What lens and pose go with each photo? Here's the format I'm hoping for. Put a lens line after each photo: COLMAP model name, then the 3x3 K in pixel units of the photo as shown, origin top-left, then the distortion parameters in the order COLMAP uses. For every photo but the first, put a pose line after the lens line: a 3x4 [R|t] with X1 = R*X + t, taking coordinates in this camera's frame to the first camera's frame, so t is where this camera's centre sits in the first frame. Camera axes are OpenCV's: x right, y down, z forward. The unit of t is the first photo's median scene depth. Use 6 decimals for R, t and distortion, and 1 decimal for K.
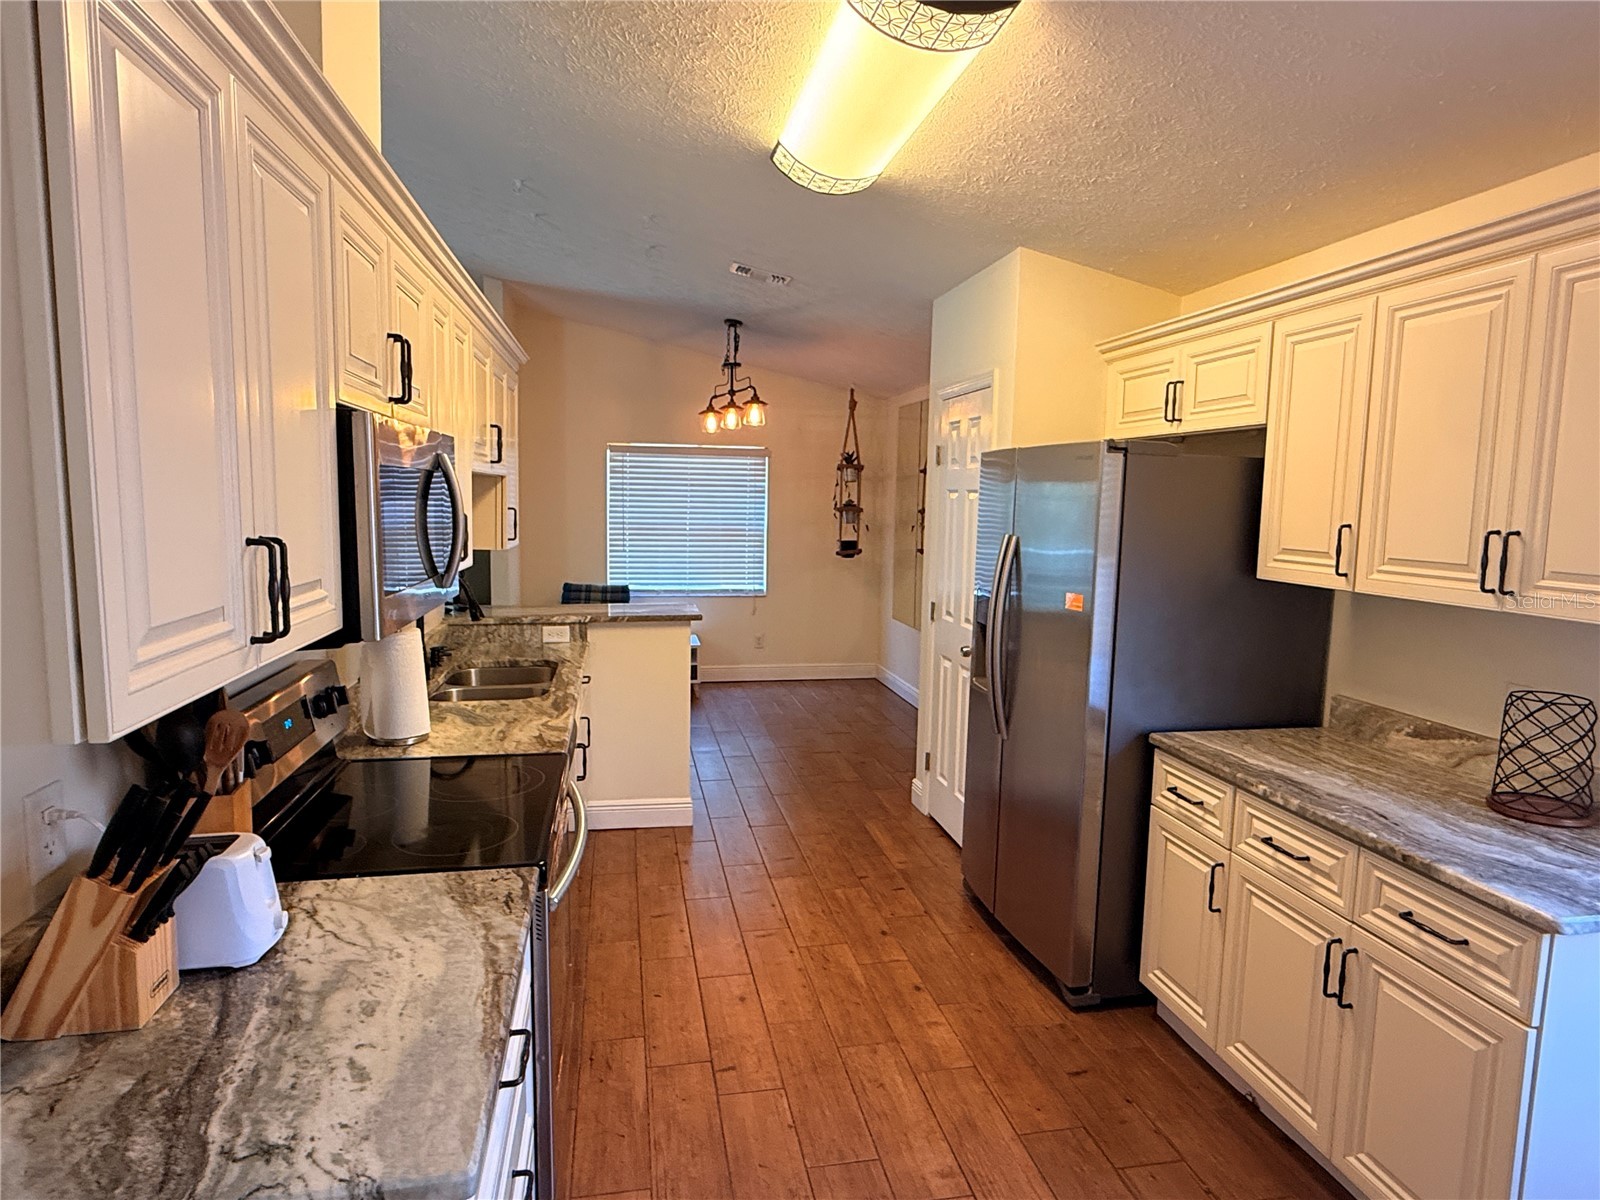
lens RADIAL K [[963.8, 0, 767.3], [0, 963.8, 601.8], [0, 0, 1]] dist [0.000377, -0.001199]
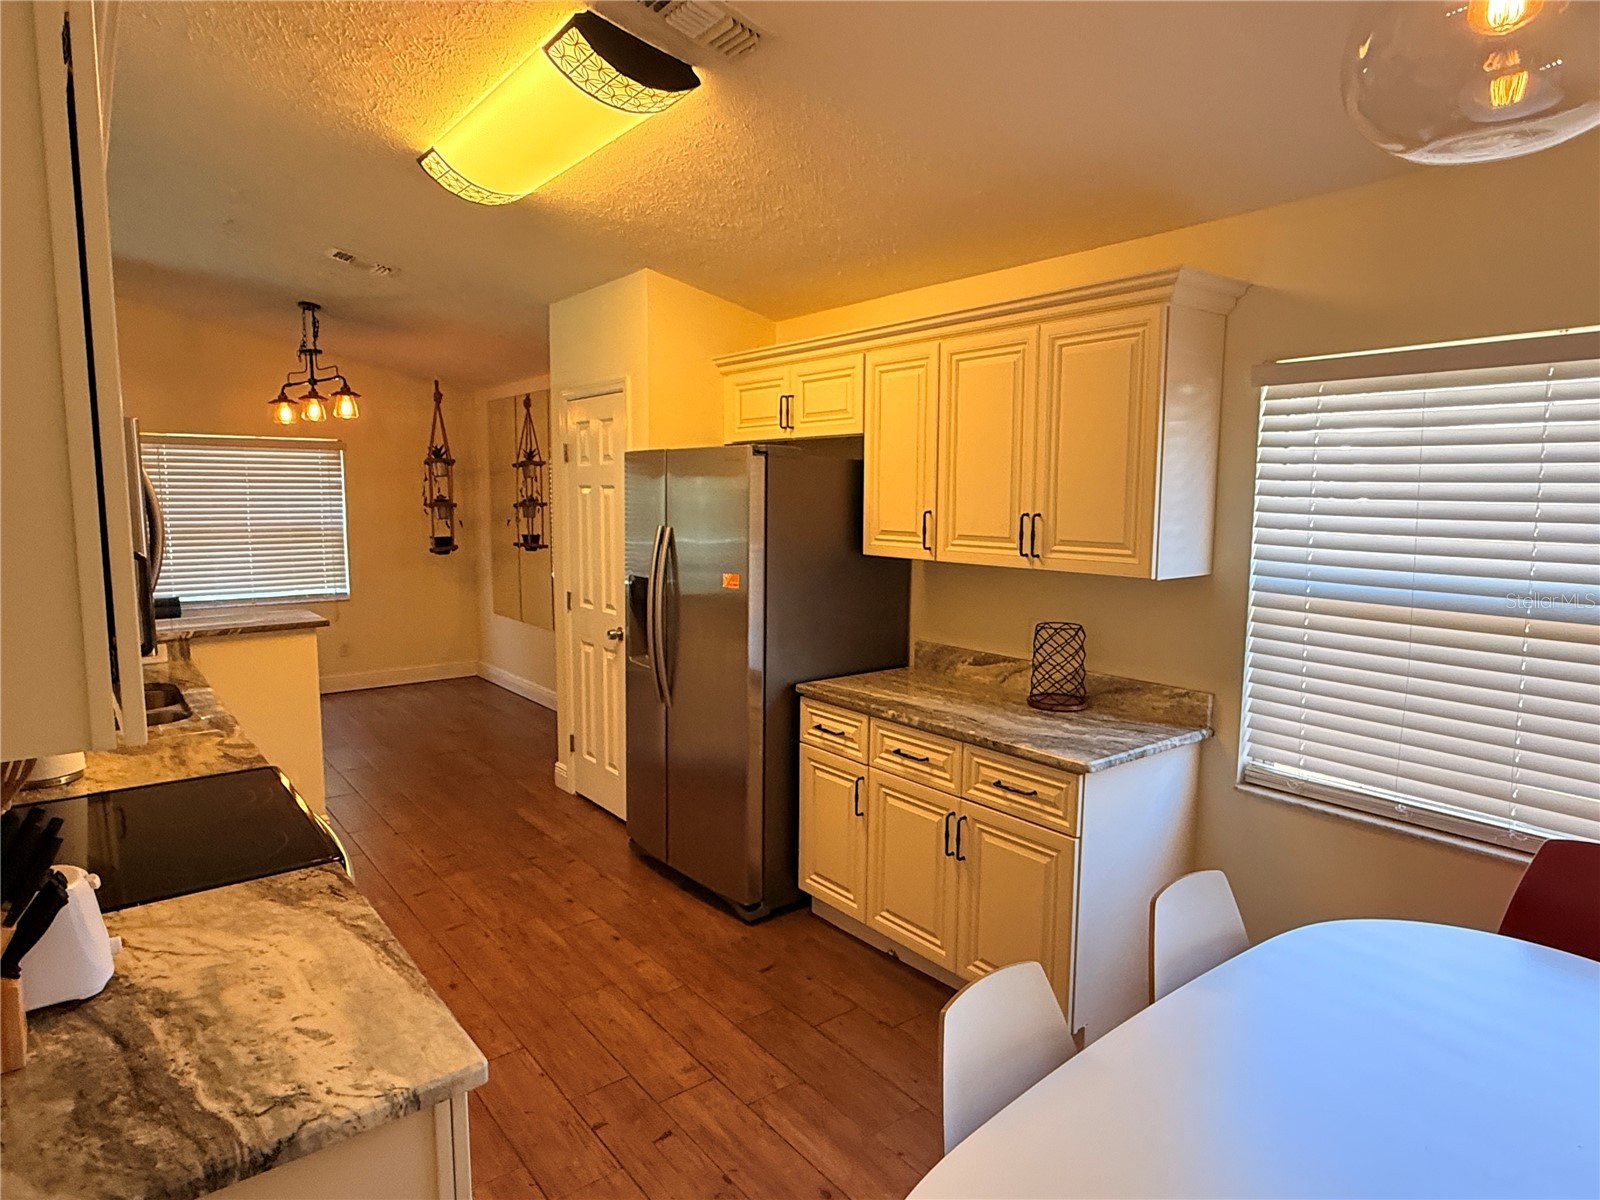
lens RADIAL K [[962.3, 0, 800.0], [0, 962.3, 600.0], [0, 0, 1]] dist [0.002196, -0.000873]
pose [[0.884607, -0.065315, 0.461741, -0.159055], [0.061943, 0.997827, 0.022476, 0.001886], [-0.462206, 0.008719, 0.886730, -0.089710]]
